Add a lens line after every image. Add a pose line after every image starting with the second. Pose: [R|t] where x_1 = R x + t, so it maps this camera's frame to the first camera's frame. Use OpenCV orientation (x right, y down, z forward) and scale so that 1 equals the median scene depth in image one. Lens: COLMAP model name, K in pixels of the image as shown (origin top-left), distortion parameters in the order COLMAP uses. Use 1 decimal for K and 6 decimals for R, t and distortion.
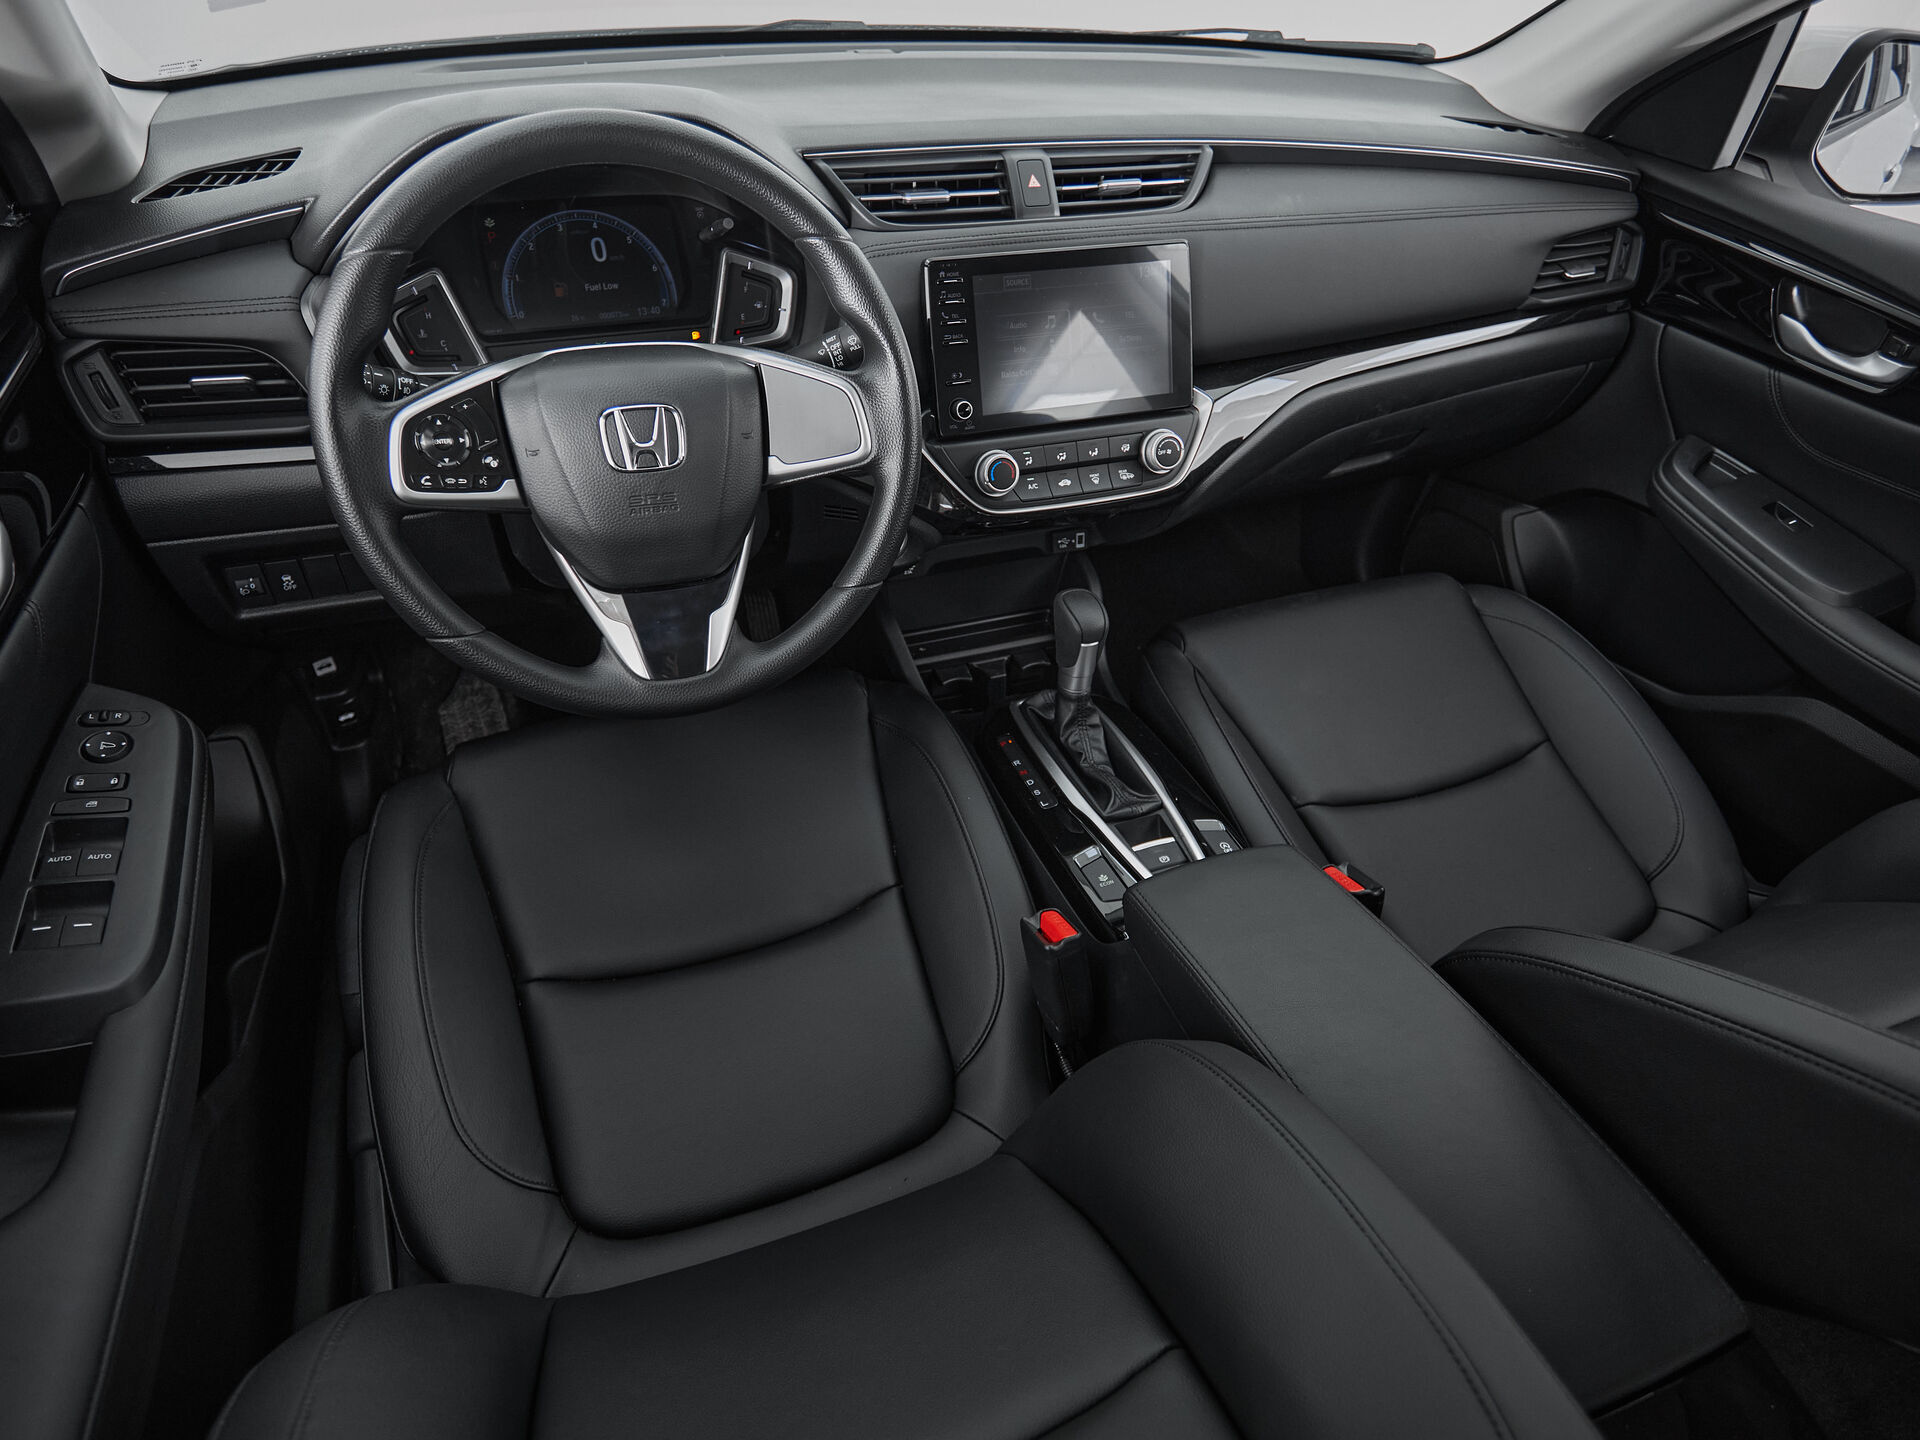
lens RADIAL K [[1215.8, 0, 960.0], [0, 1215.8, 720.0], [0, 0, 1]] dist [-0.002868, -0.000098]
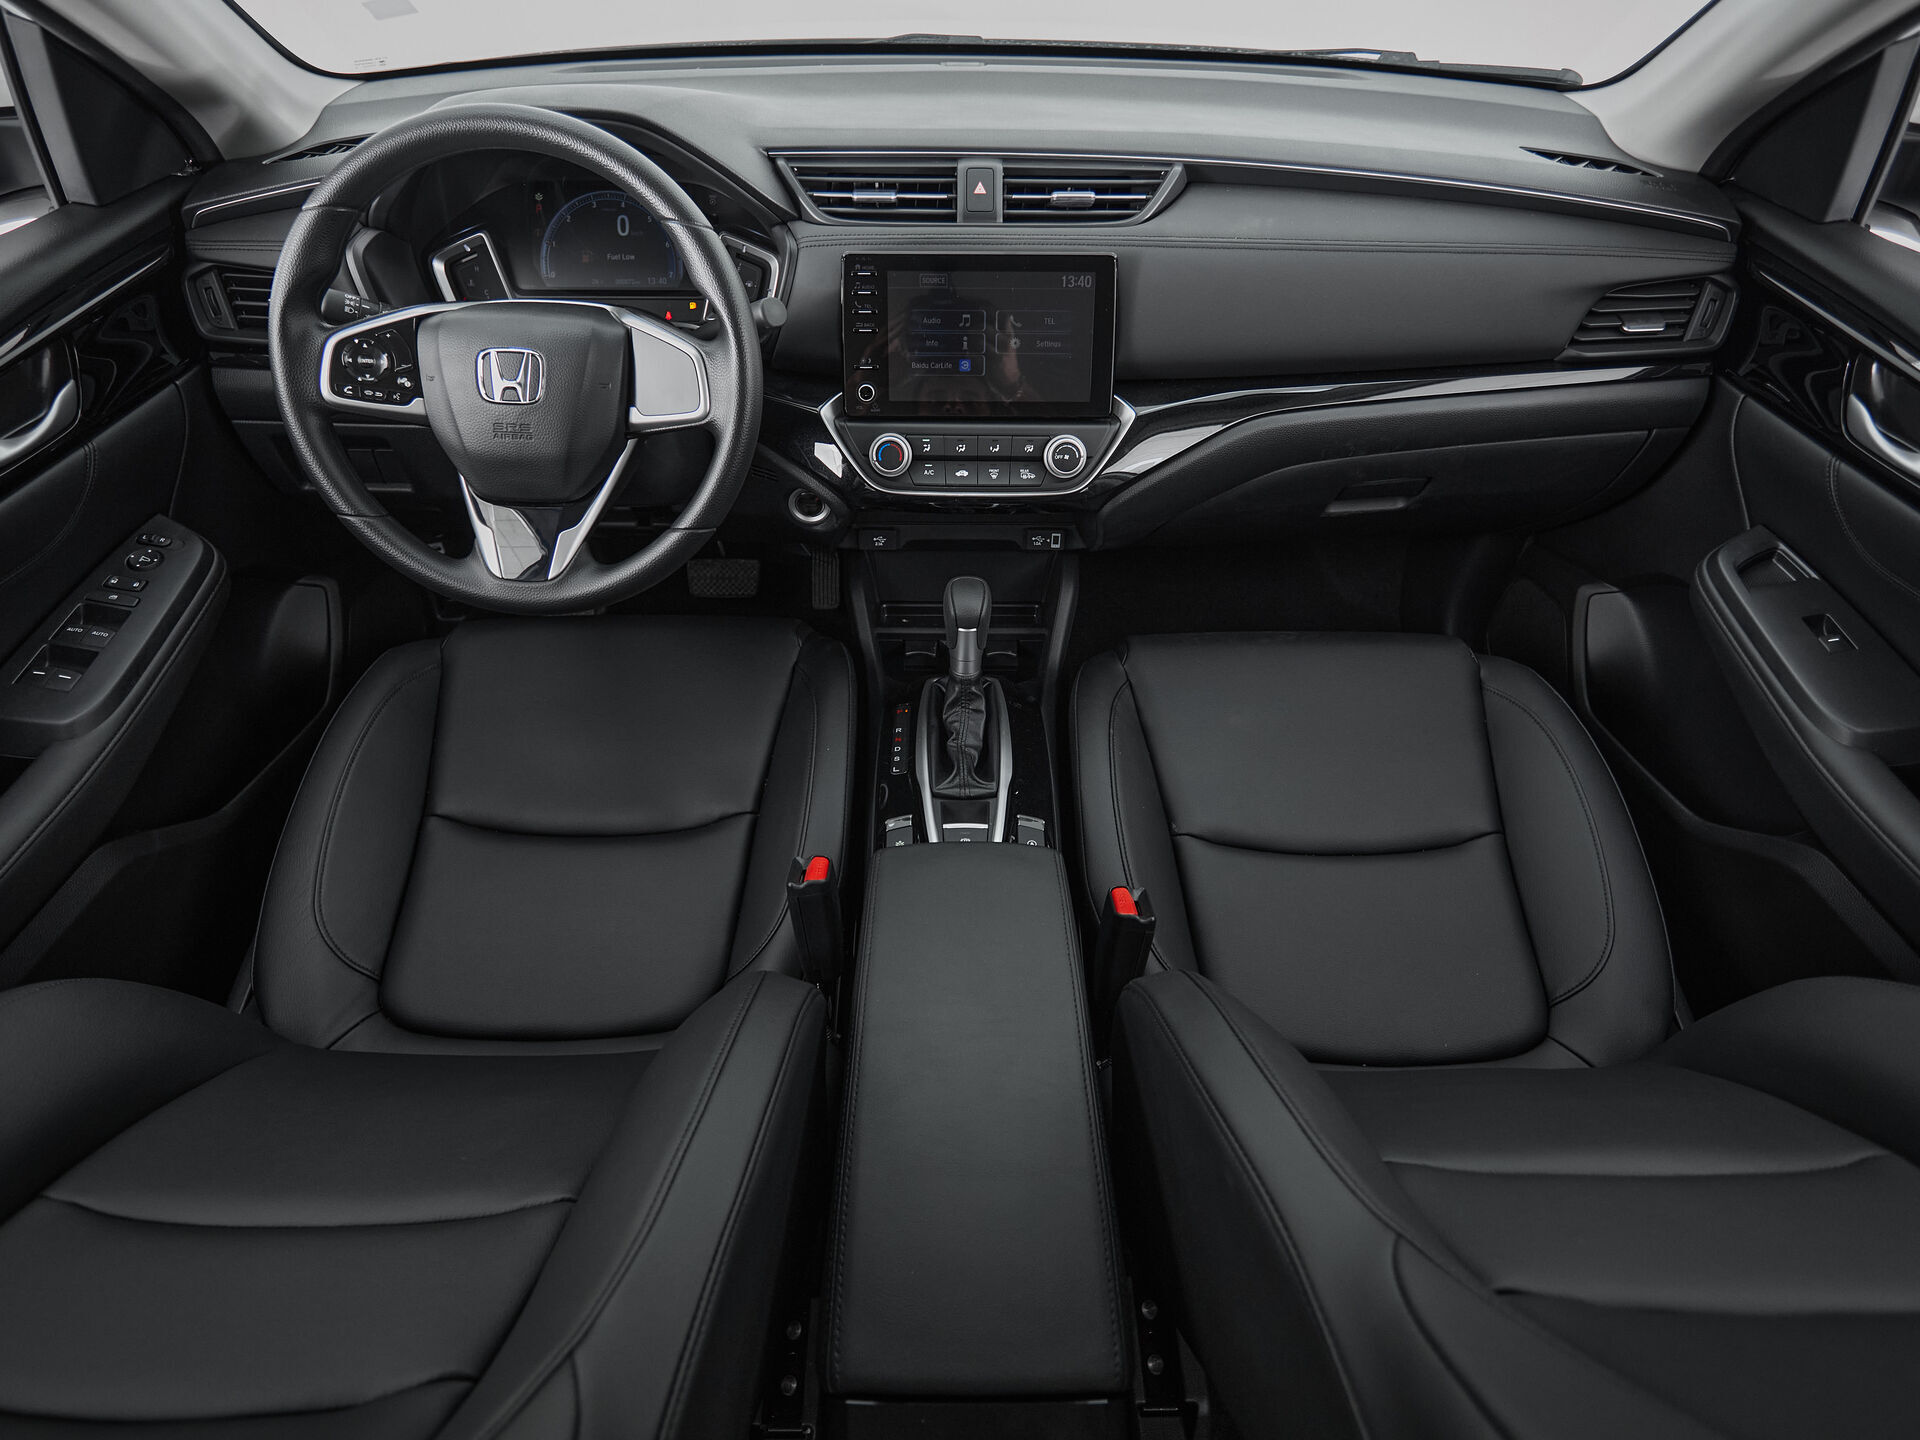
lens RADIAL K [[1207.4, 0, 960.5], [0, 1207.4, 711.6], [0, 0, 1]] dist [0.000956, -0.001315]
pose [[0.928336, 0.192333, -0.318120, 0.460149], [-0.195864, 0.980402, 0.021175, -0.014564], [0.315959, 0.042651, 0.947814, 0.015729]]
